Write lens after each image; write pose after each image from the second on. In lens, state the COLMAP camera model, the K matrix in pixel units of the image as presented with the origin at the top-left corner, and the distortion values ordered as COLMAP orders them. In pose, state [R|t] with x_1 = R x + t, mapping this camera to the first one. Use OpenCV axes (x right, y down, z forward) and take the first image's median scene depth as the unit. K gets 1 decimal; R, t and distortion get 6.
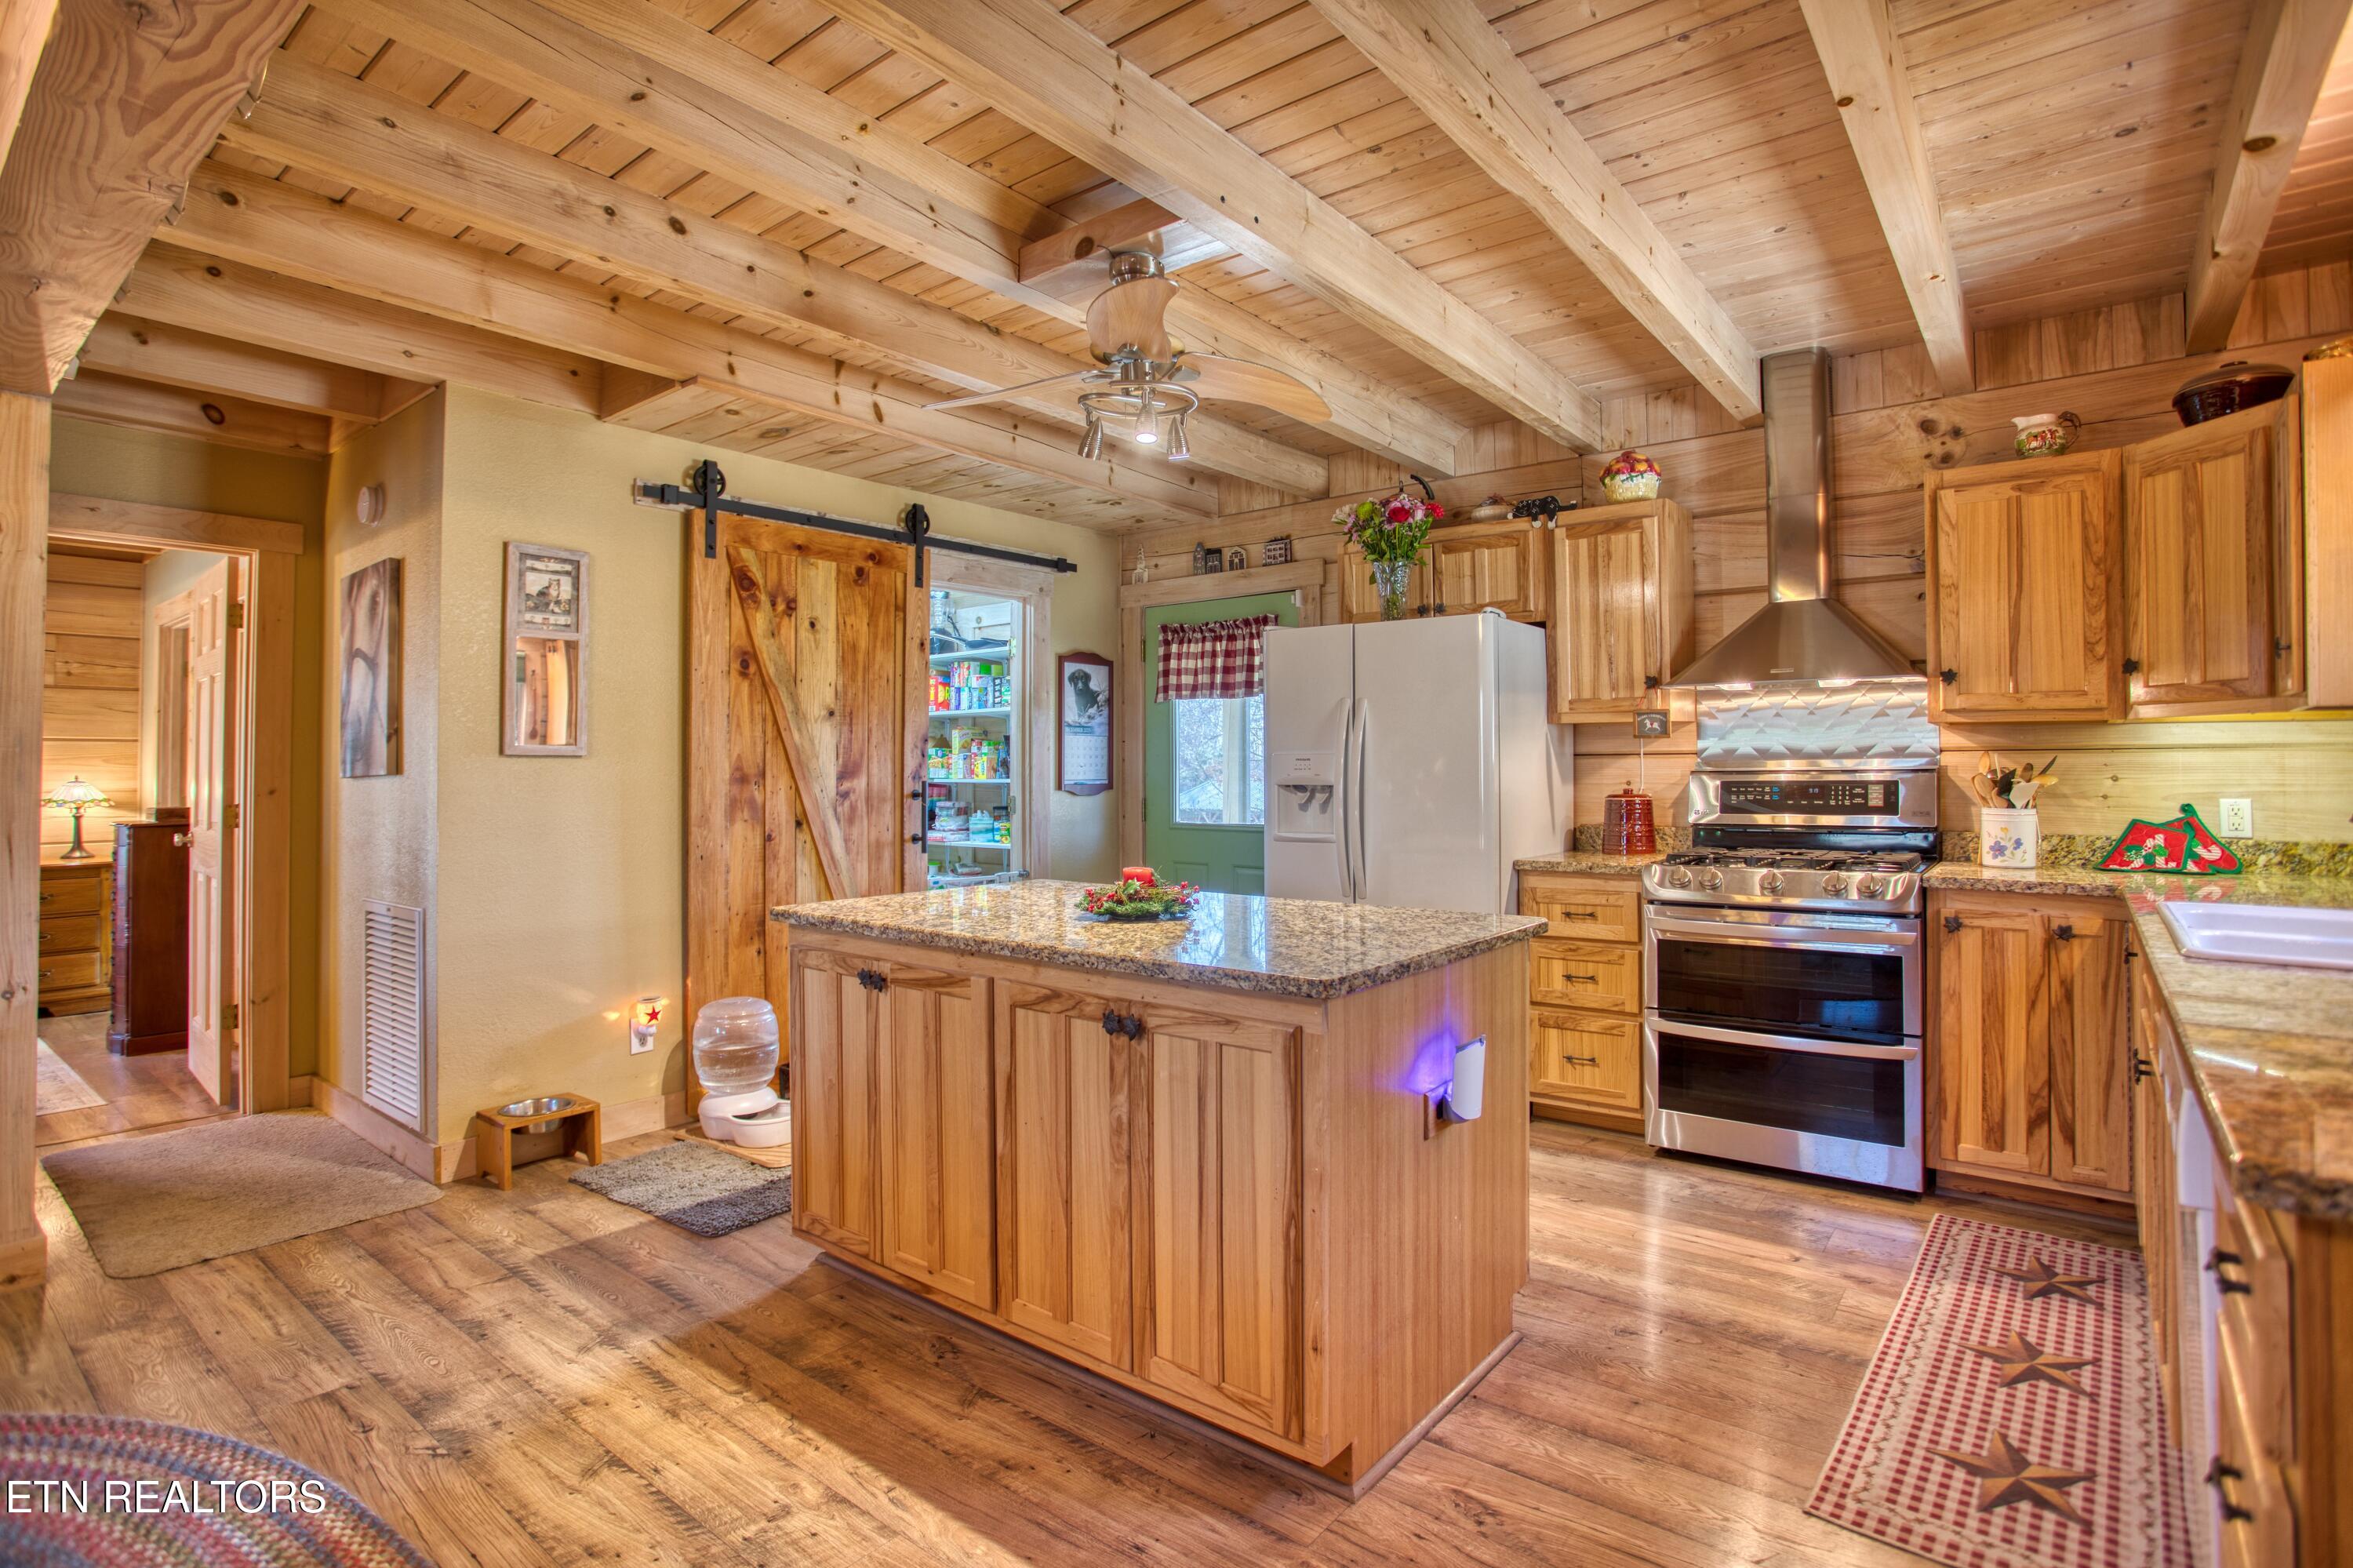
lens RADIAL K [[1159.4, 0, 1183.4], [0, 1159.4, 738.8], [0, 0, 1]] dist [-0.043515, 0.004505]
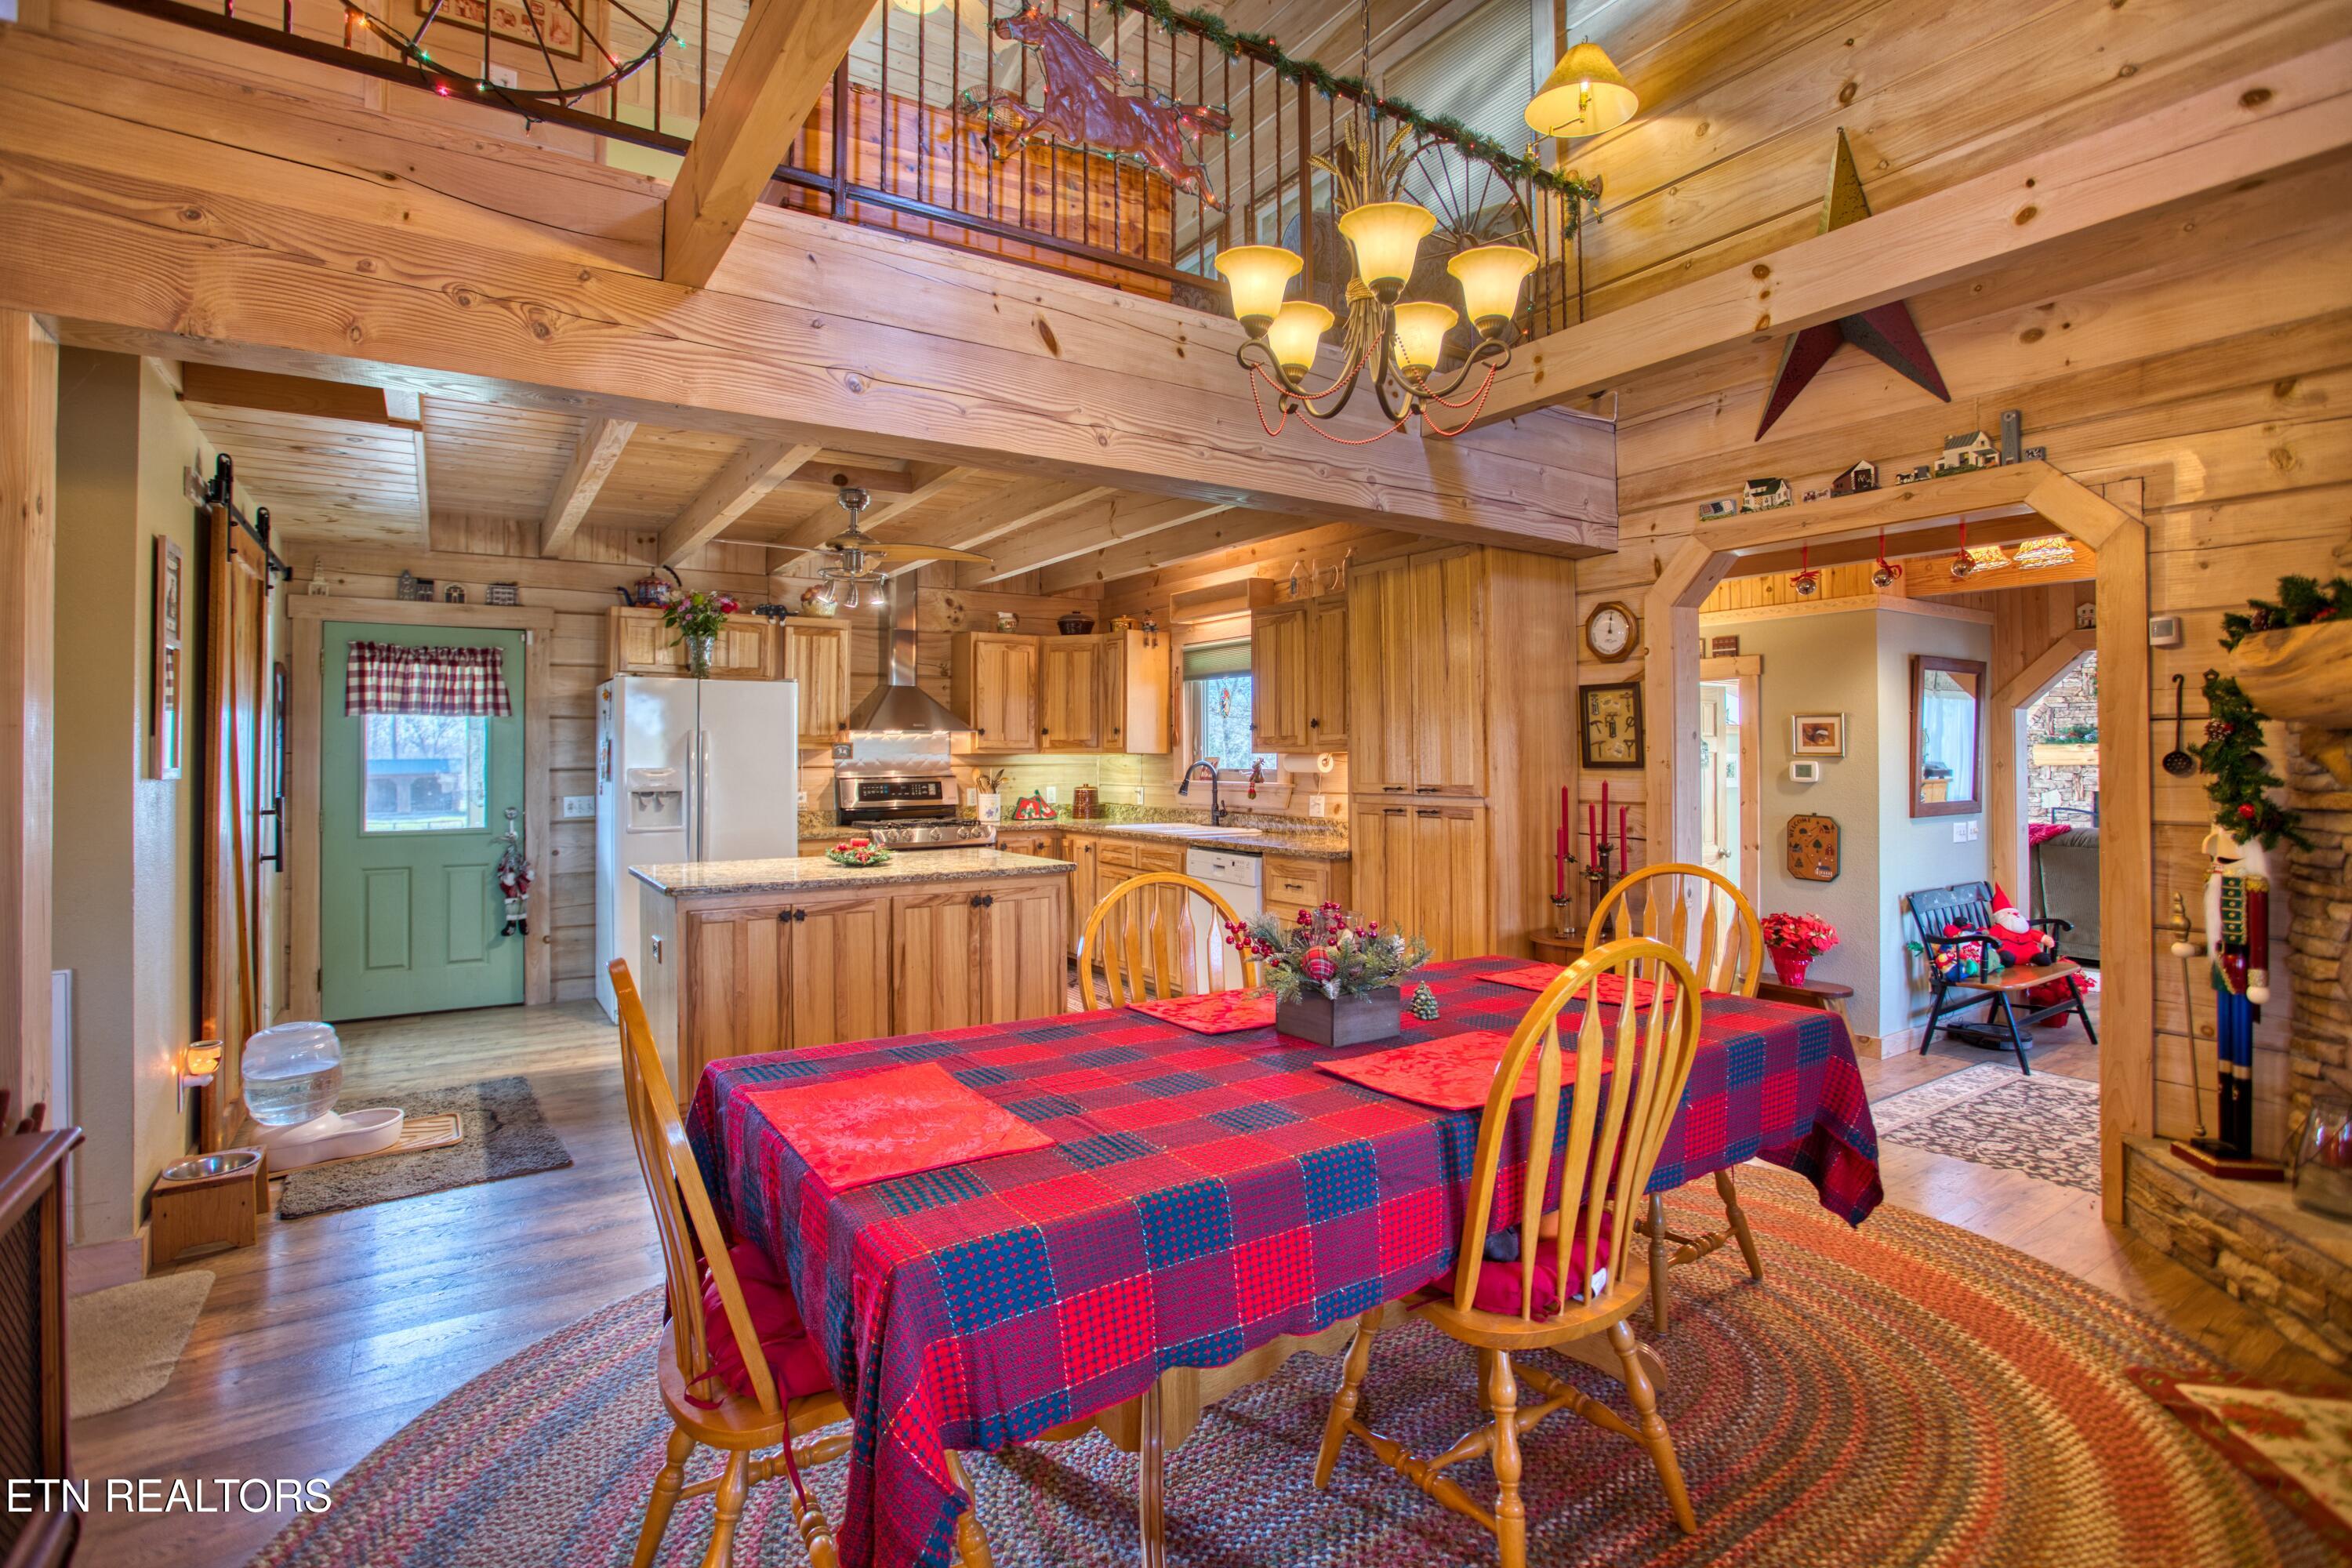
lens RADIAL K [[1158.9, 0, 1177.0], [0, 1158.9, 740.3], [0, 0, 1]] dist [-0.043515, 0.004505]
pose [[0.313770, 0.014817, 0.949383, -1.134380], [-0.019955, 0.999760, -0.009009, -0.024603], [-0.949289, -0.016118, 0.313990, -0.016808]]
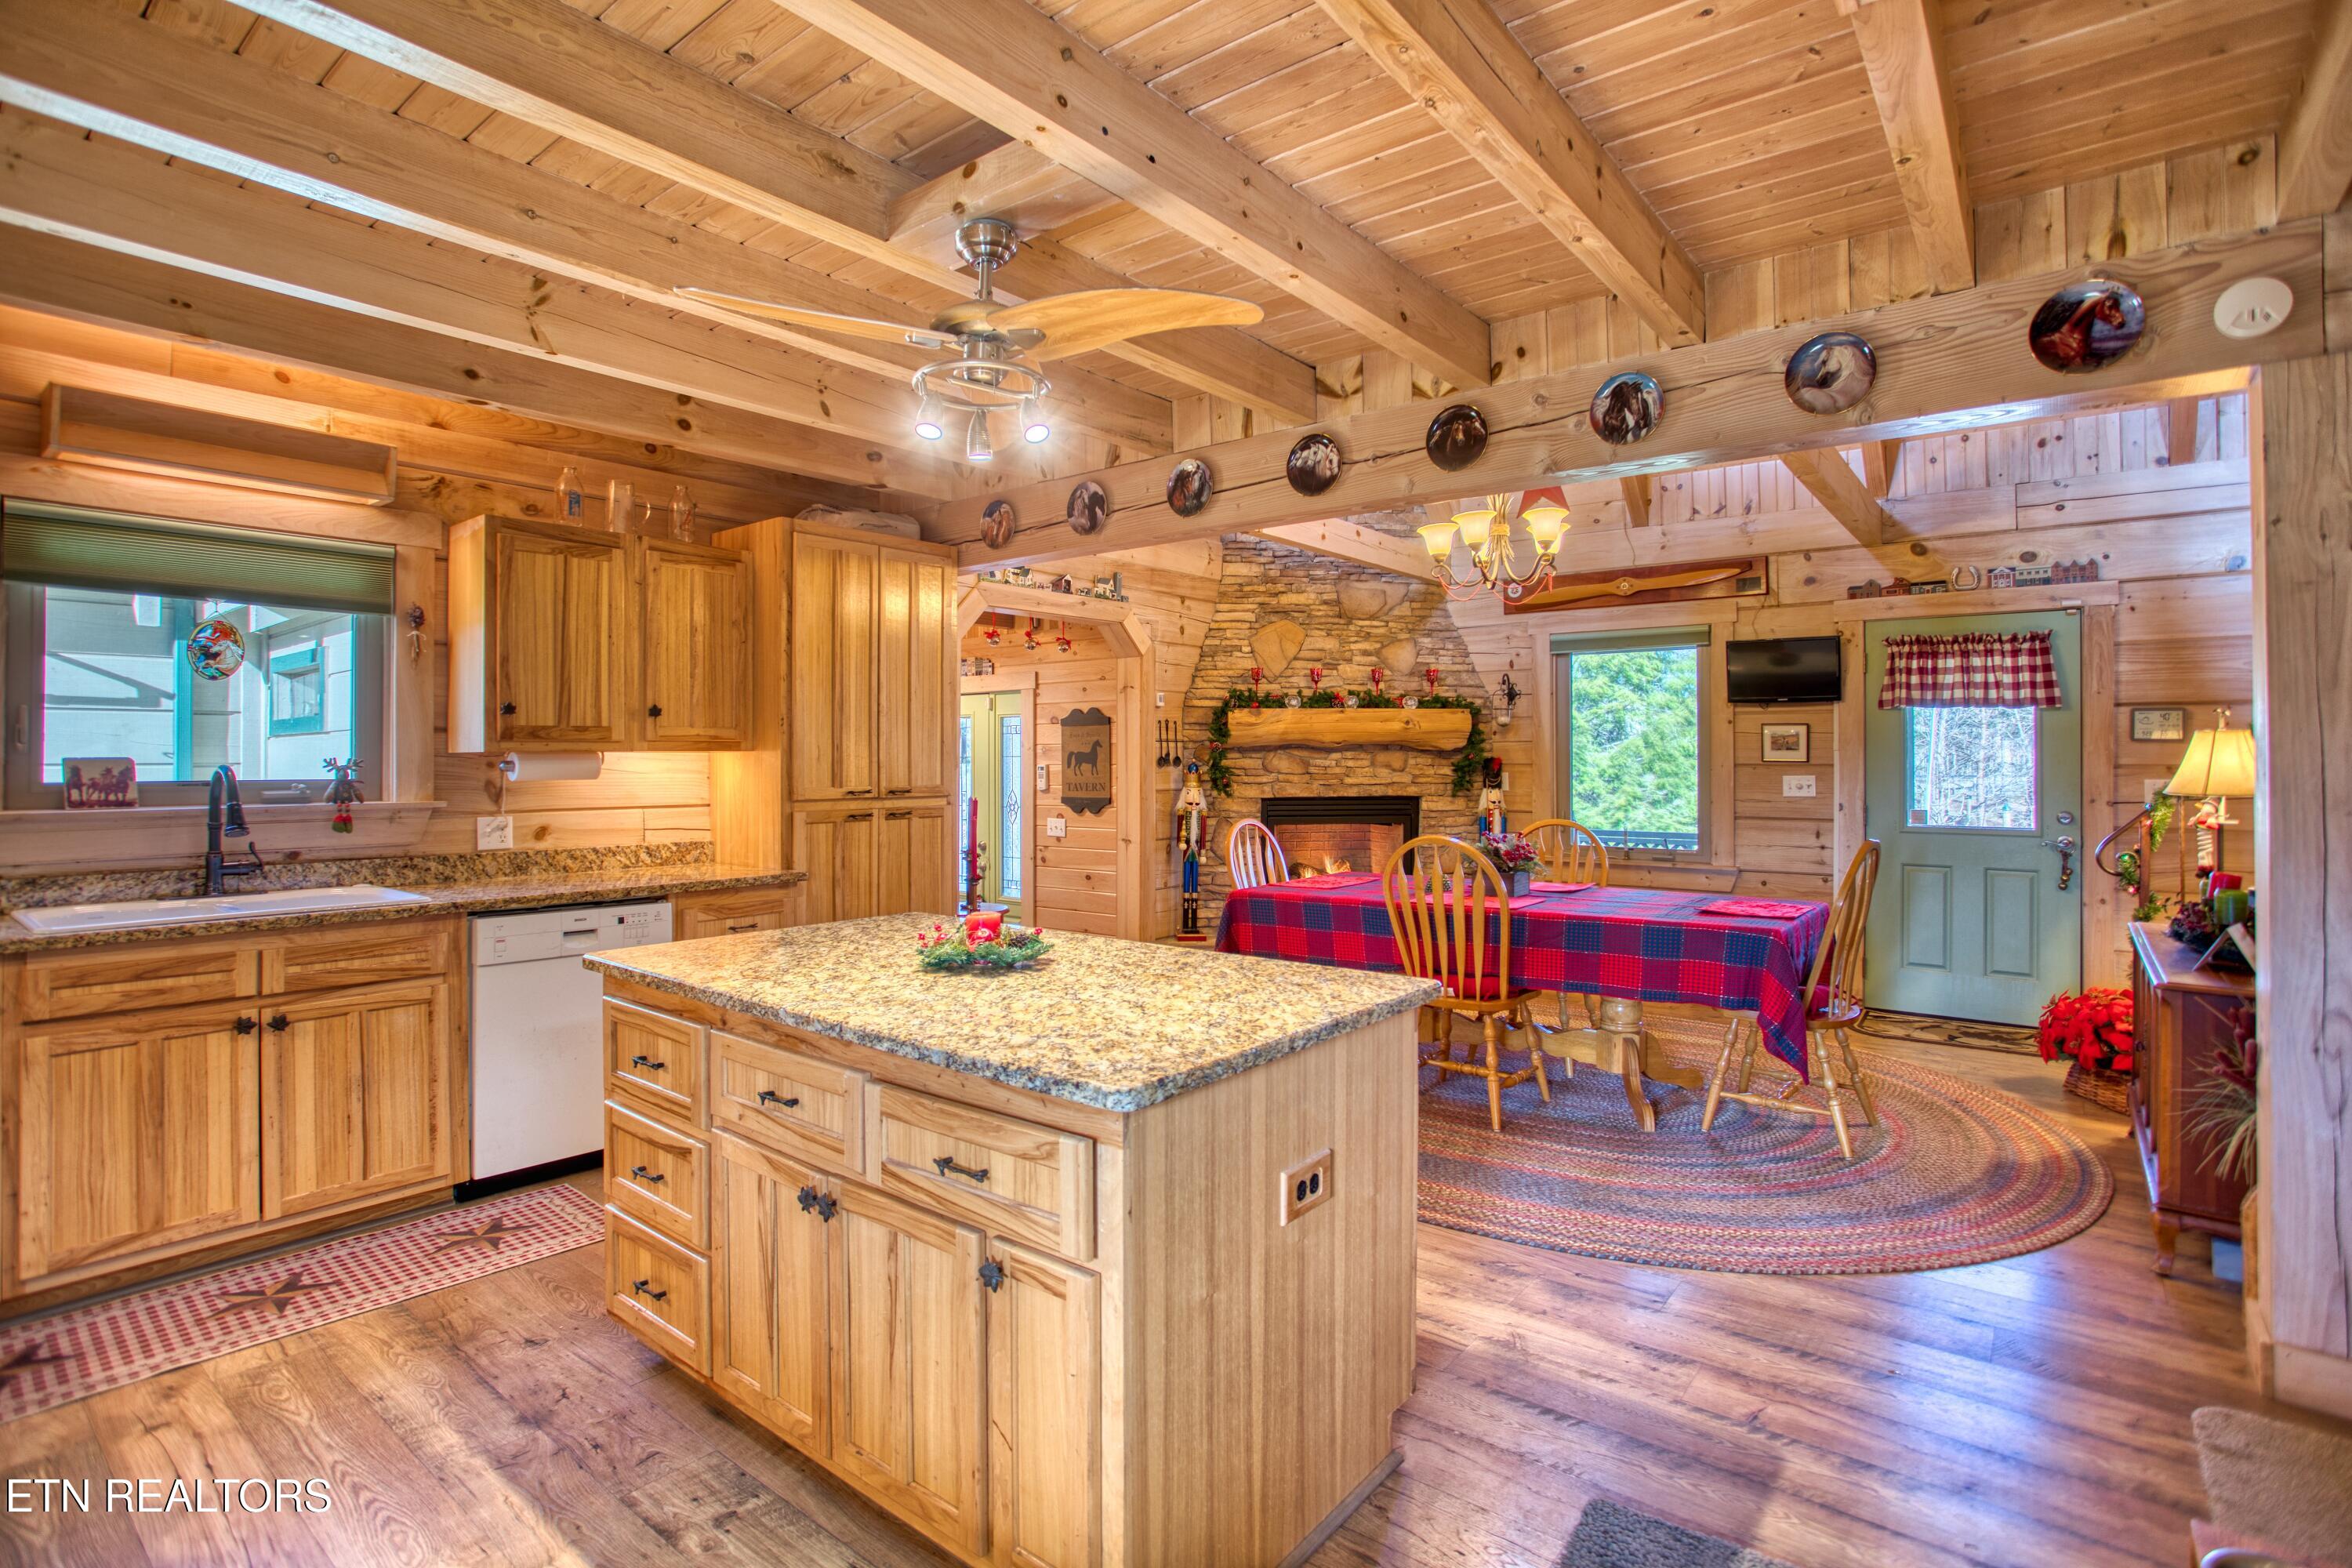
lens RADIAL K [[1158.9, 0, 1165.1], [0, 1158.9, 760.1], [0, 0, 1]] dist [-0.043515, 0.004505]
pose [[-0.999943, 0.003445, 0.010086, -0.135193], [0.003207, 0.999718, -0.023517, 0.009630], [-0.010164, -0.023483, -0.999673, 1.375798]]
